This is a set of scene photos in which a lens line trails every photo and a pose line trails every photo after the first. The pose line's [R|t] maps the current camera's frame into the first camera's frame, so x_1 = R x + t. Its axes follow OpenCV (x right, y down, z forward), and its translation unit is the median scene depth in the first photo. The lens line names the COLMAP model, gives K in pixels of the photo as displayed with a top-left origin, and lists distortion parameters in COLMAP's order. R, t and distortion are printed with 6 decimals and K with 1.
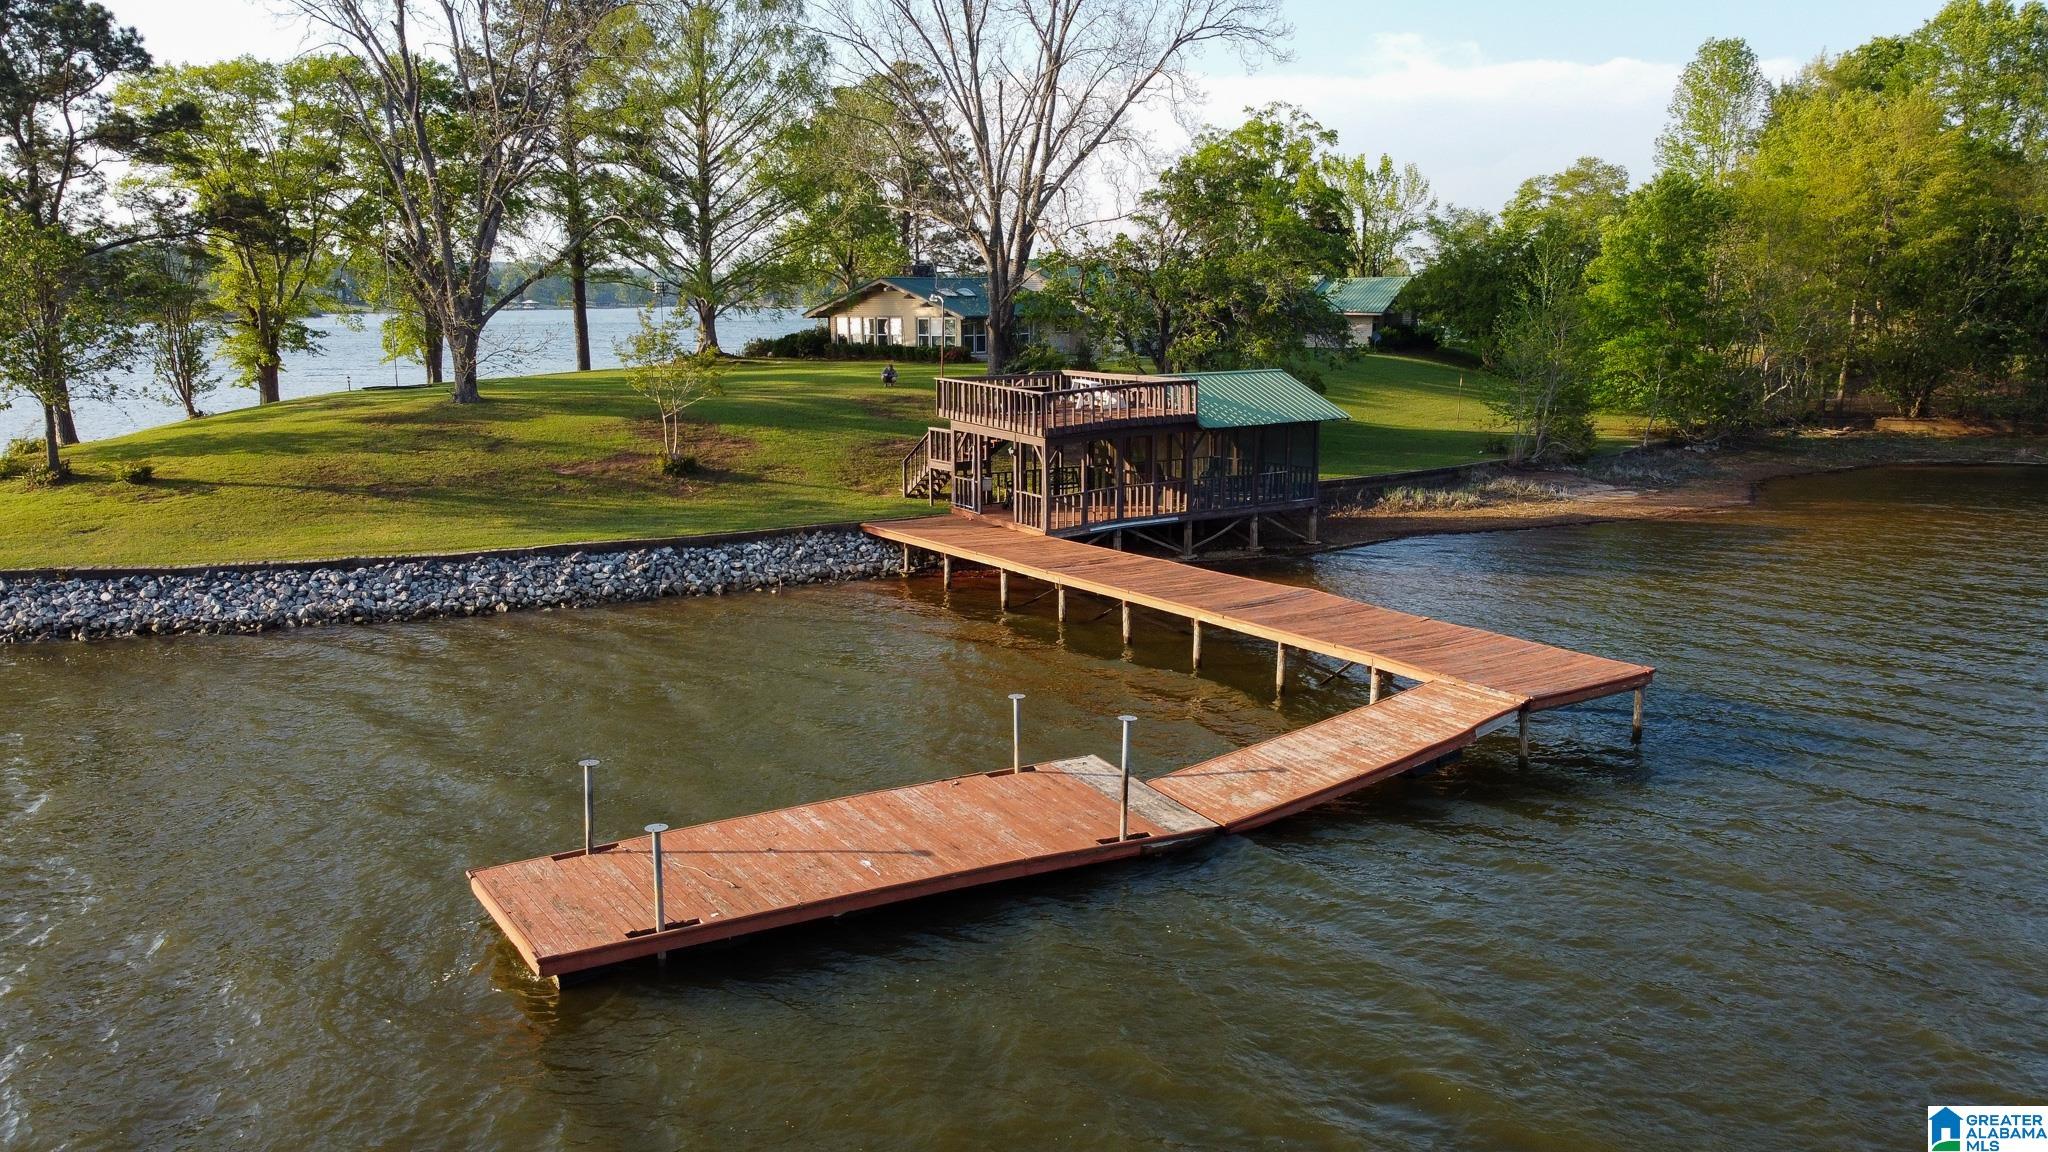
lens RADIAL K [[1561.7, 0, 1024.0], [0, 1561.7, 576.0], [0, 0, 1]] dist [-0.001713, -0.004497]
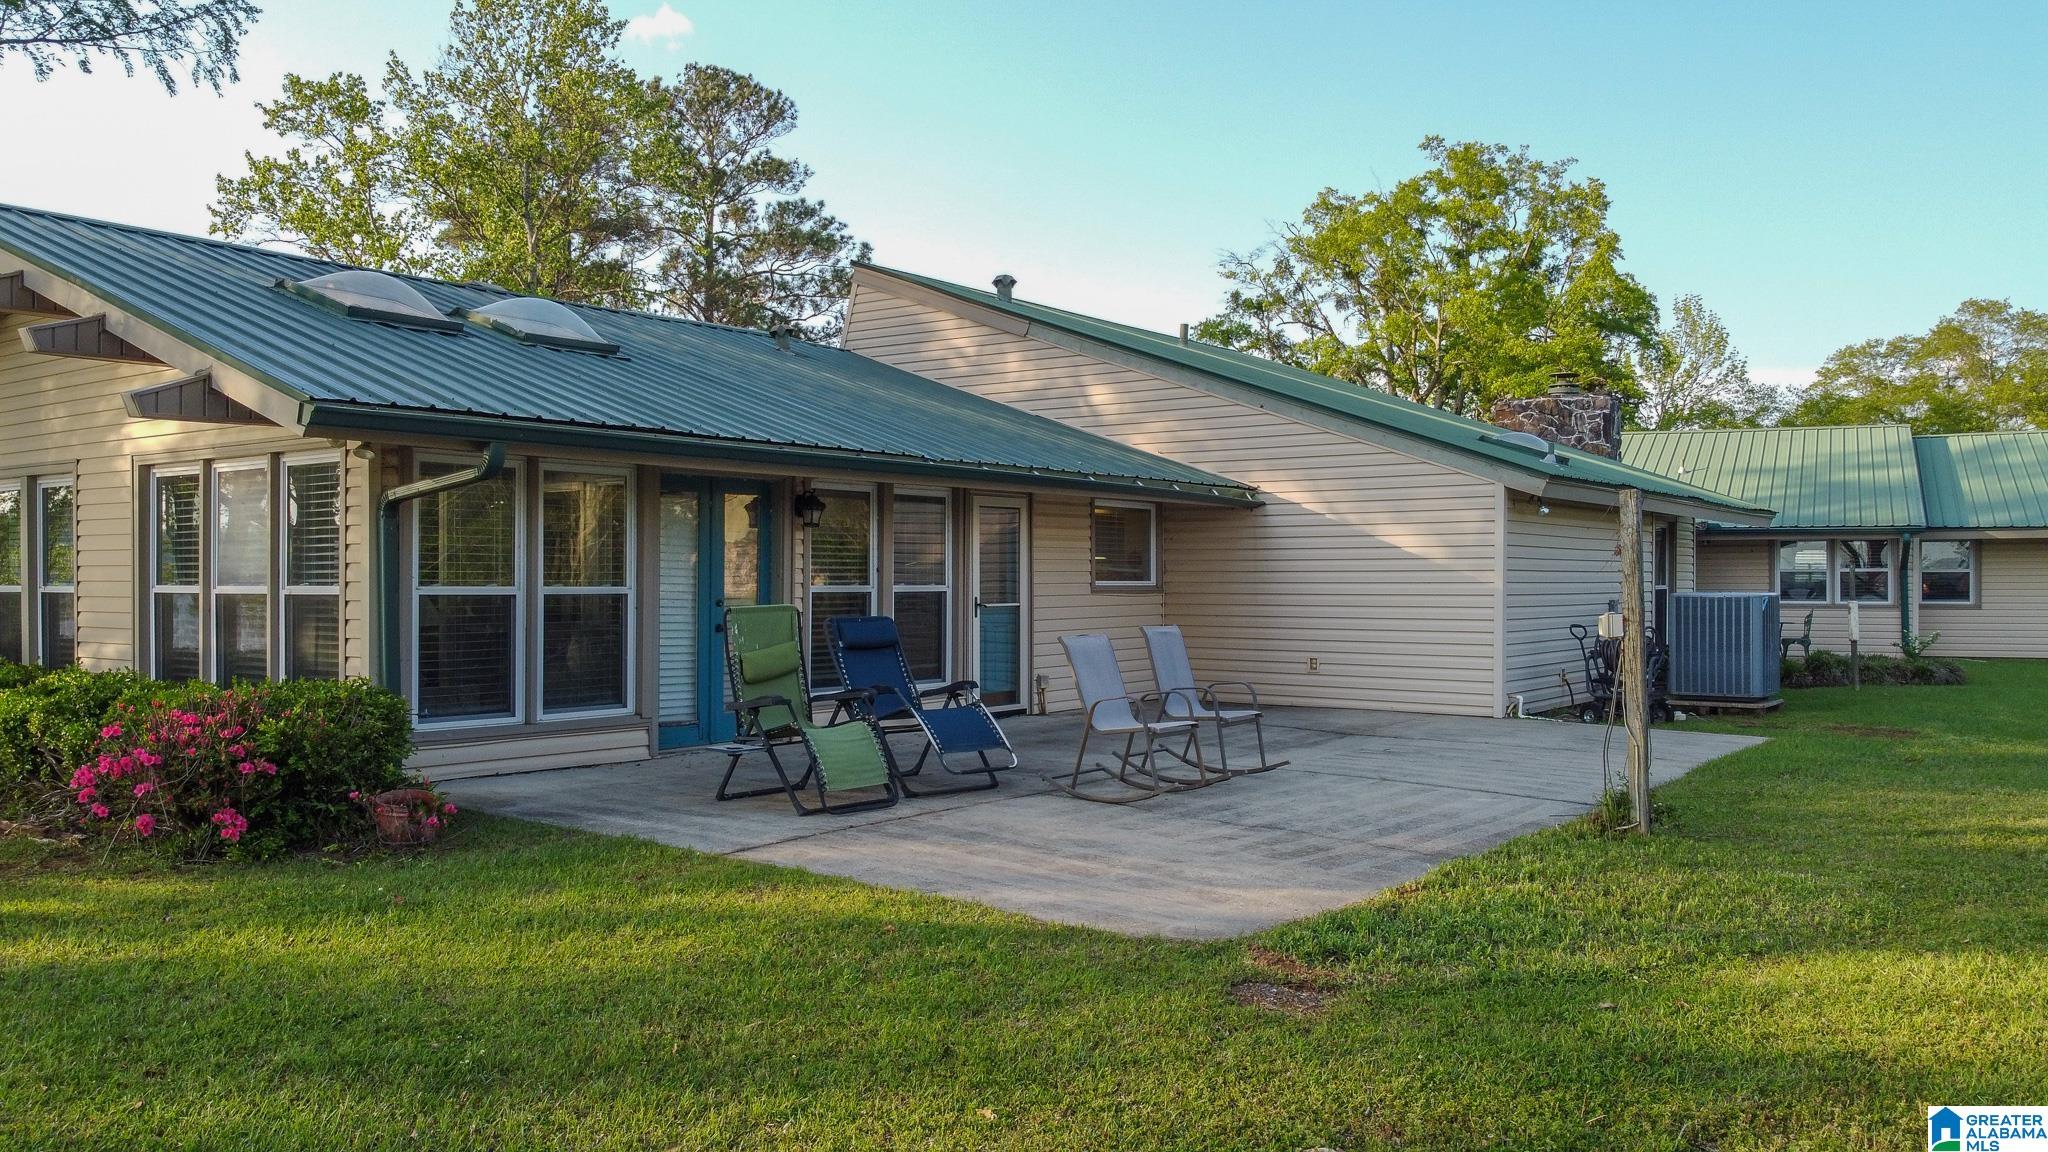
lens RADIAL K [[1561.7, 0, 1024.0], [0, 1561.7, 576.0], [0, 0, 1]] dist [-0.001713, -0.004497]
pose [[0.999035, 0.011962, 0.042264, 0.004642], [-0.004356, 0.984443, -0.175648, -0.135323], [-0.043708, 0.175295, 0.983545, 0.885047]]
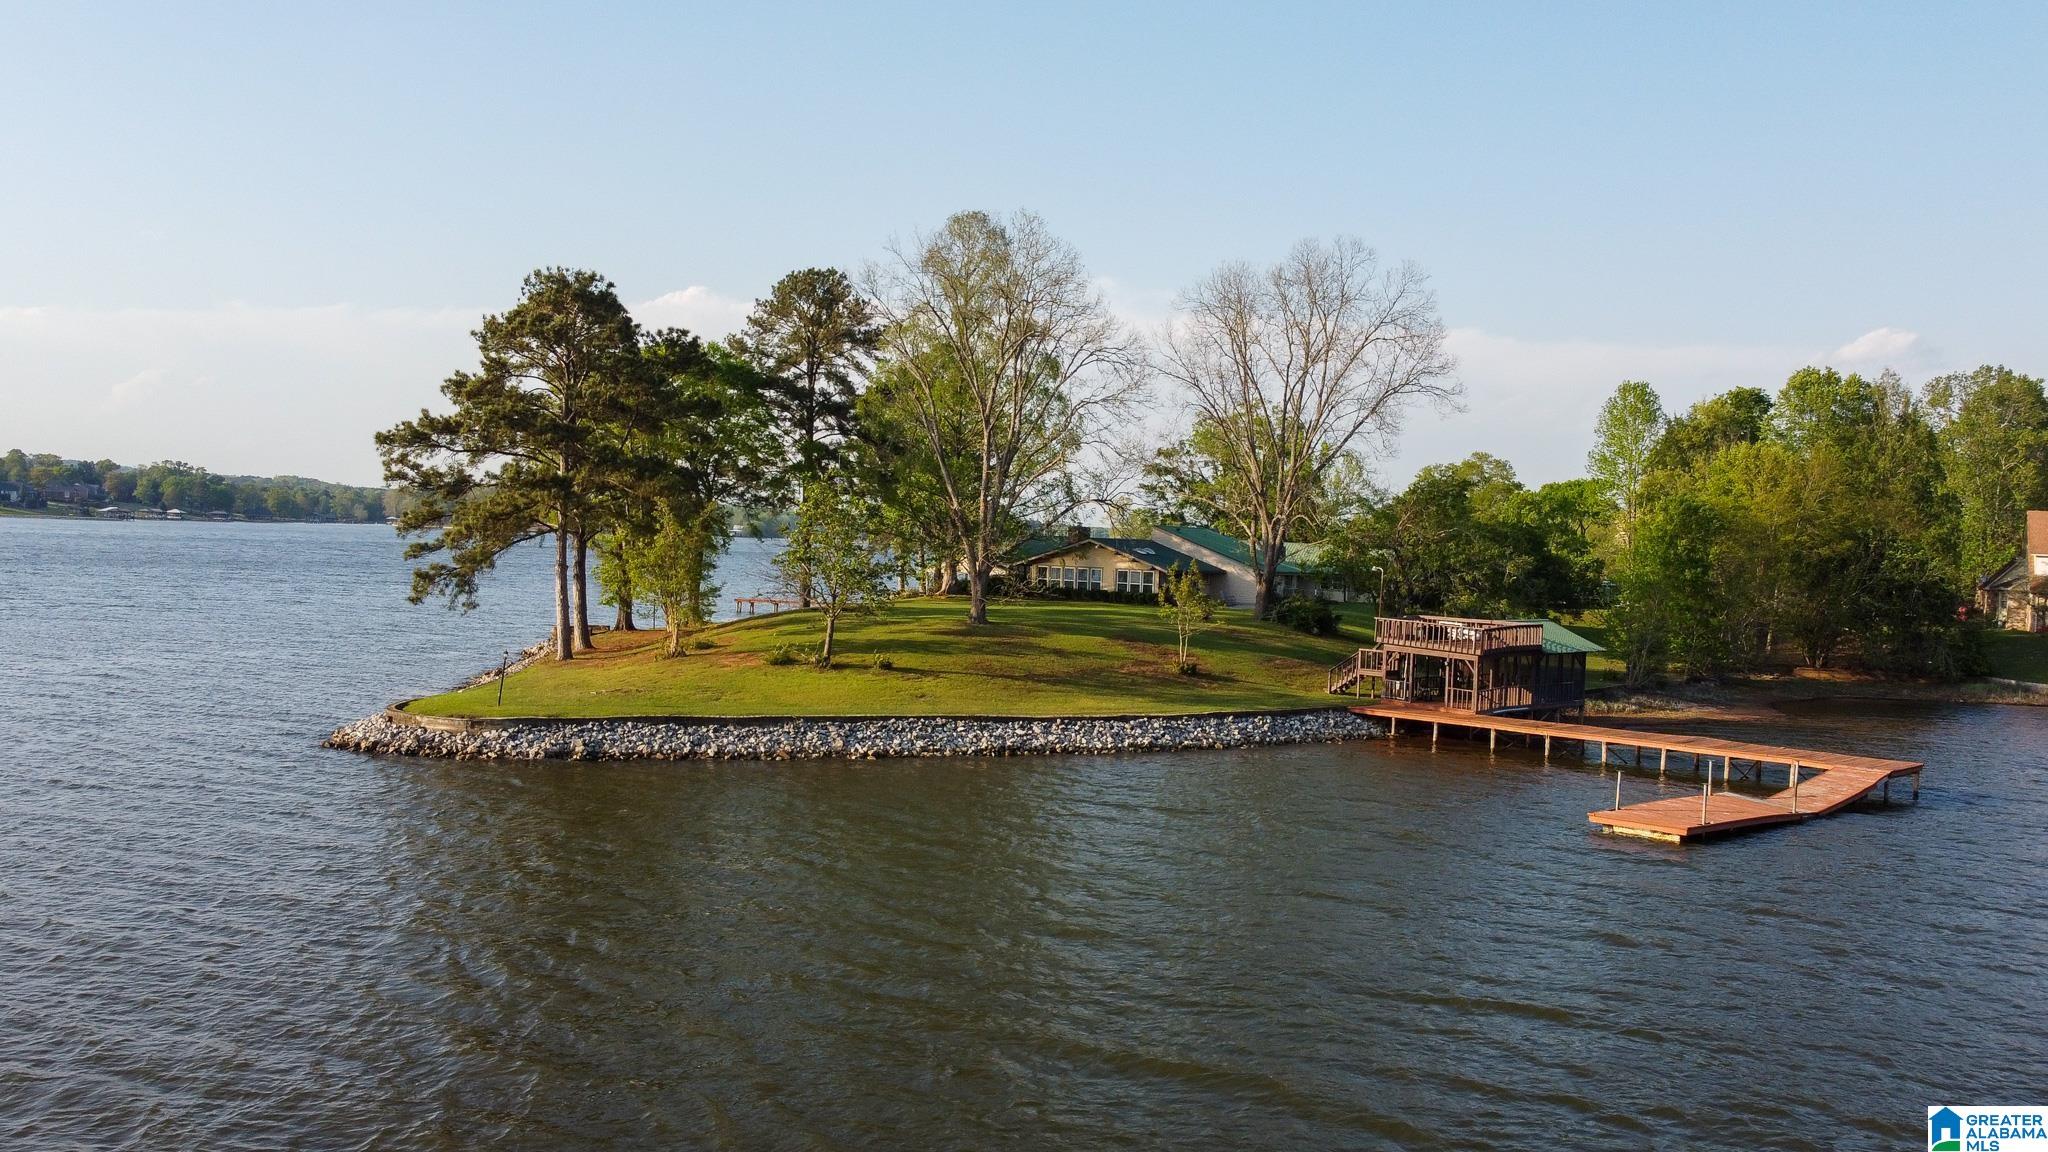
lens RADIAL K [[1700.9, 0, 1024.0], [0, 1700.9, 576.0], [0, 0, 1]] dist [0.041589, -0.000066]
pose [[0.980671, 0.037856, 0.191965, -0.427541], [-0.008352, 0.988310, -0.152231, 0.057223], [-0.195484, 0.147685, 0.969523, -0.364352]]
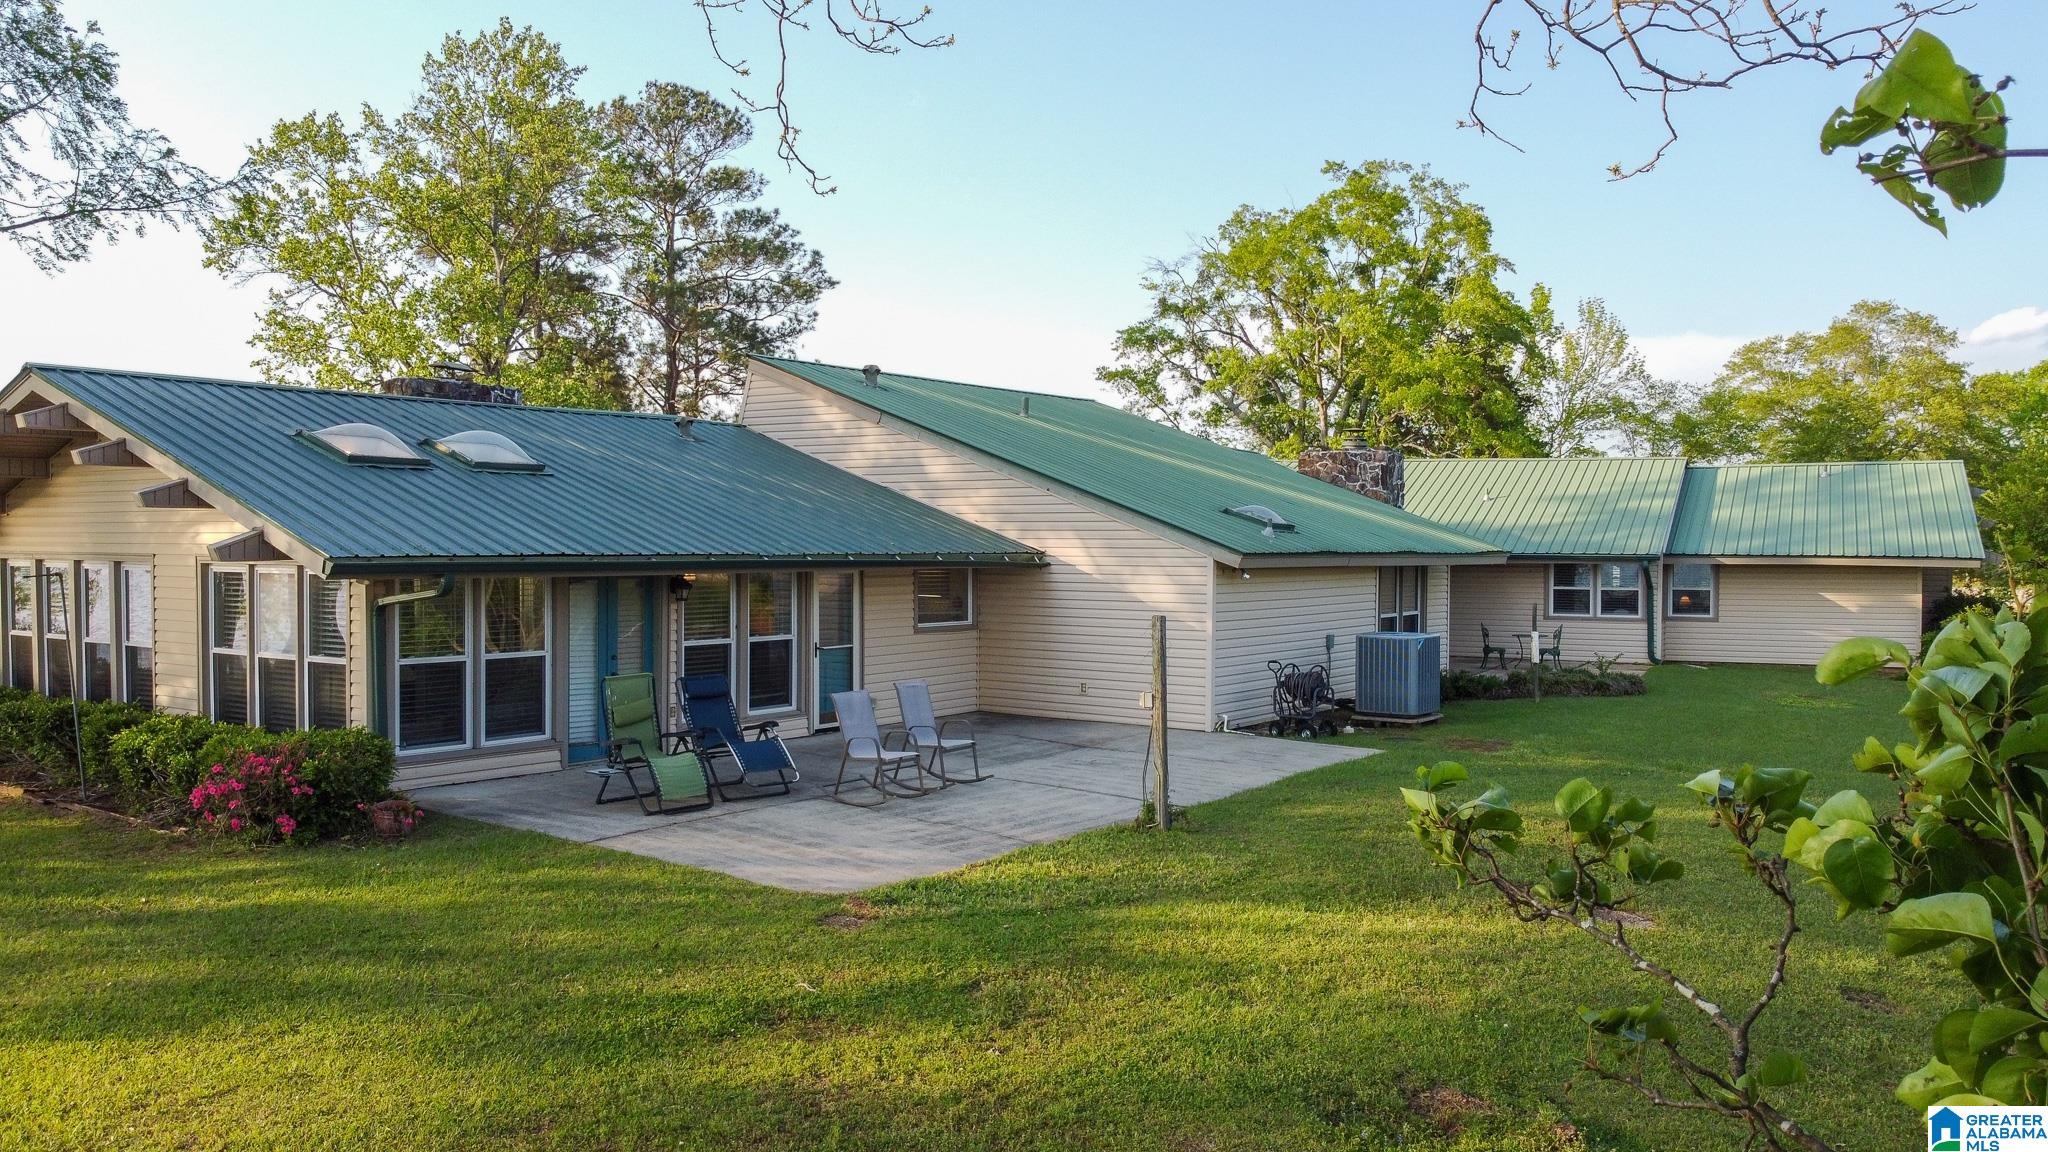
lens RADIAL K [[1561.7, 0, 1024.0], [0, 1561.7, 576.0], [0, 0, 1]] dist [-0.001713, -0.004497]
pose [[0.998483, 0.013836, 0.053301, 0.025972], [-0.005613, 0.988452, -0.151432, -0.138241], [-0.054781, 0.150903, 0.987030, 0.820560]]
